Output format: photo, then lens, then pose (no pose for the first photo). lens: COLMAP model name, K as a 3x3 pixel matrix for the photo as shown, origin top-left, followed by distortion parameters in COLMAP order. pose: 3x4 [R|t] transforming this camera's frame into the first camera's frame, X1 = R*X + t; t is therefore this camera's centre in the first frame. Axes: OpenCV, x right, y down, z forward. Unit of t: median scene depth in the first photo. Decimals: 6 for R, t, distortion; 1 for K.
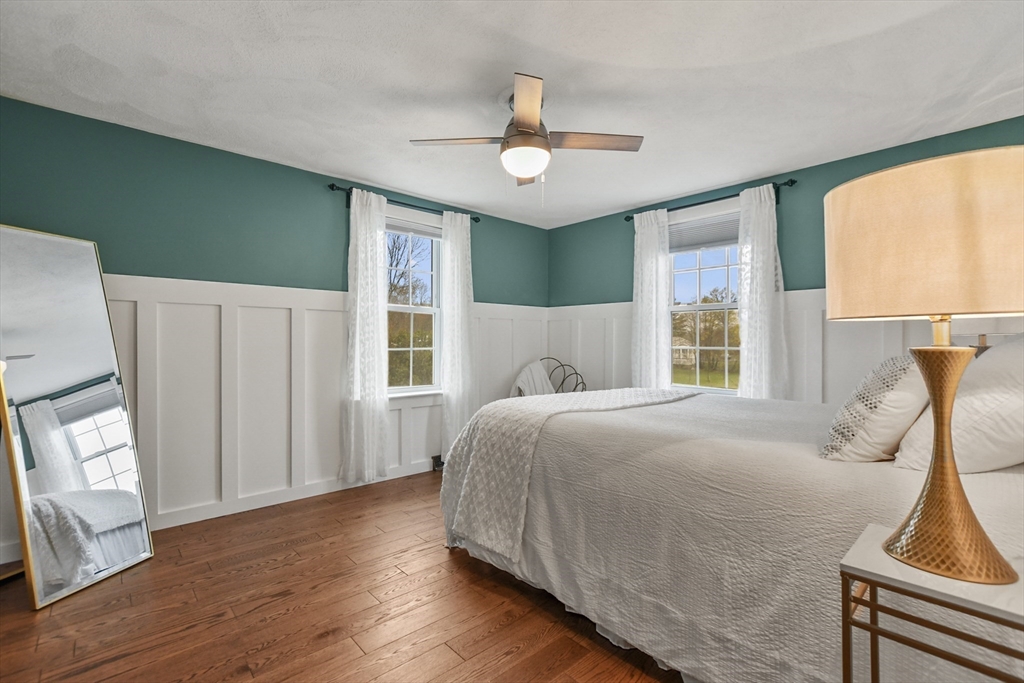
lens RADIAL K [[455.2, 0, 505.4], [0, 455.2, 344.9], [0, 0, 1]] dist [-0.007195, 0.000946]
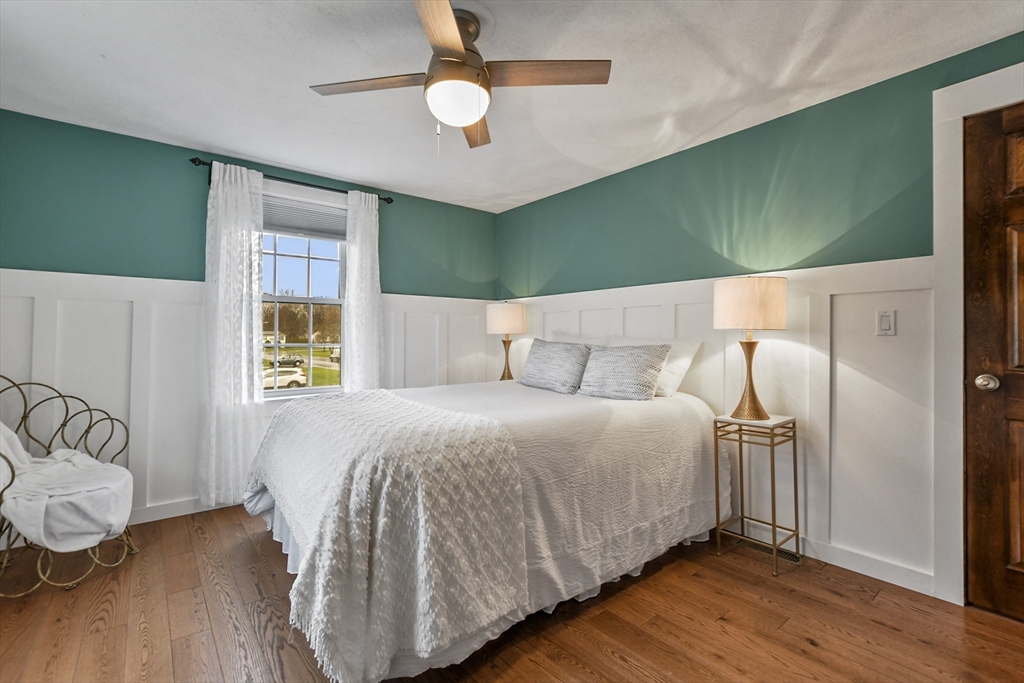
lens RADIAL K [[455.2, 0, 505.4], [0, 455.2, 344.9], [0, 0, 1]] dist [-0.007195, 0.000946]
pose [[0.066380, -0.017482, 0.997641, -0.720290], [0.008482, 0.999820, 0.016956, -0.009275], [-0.997758, 0.007337, 0.066517, 0.882139]]
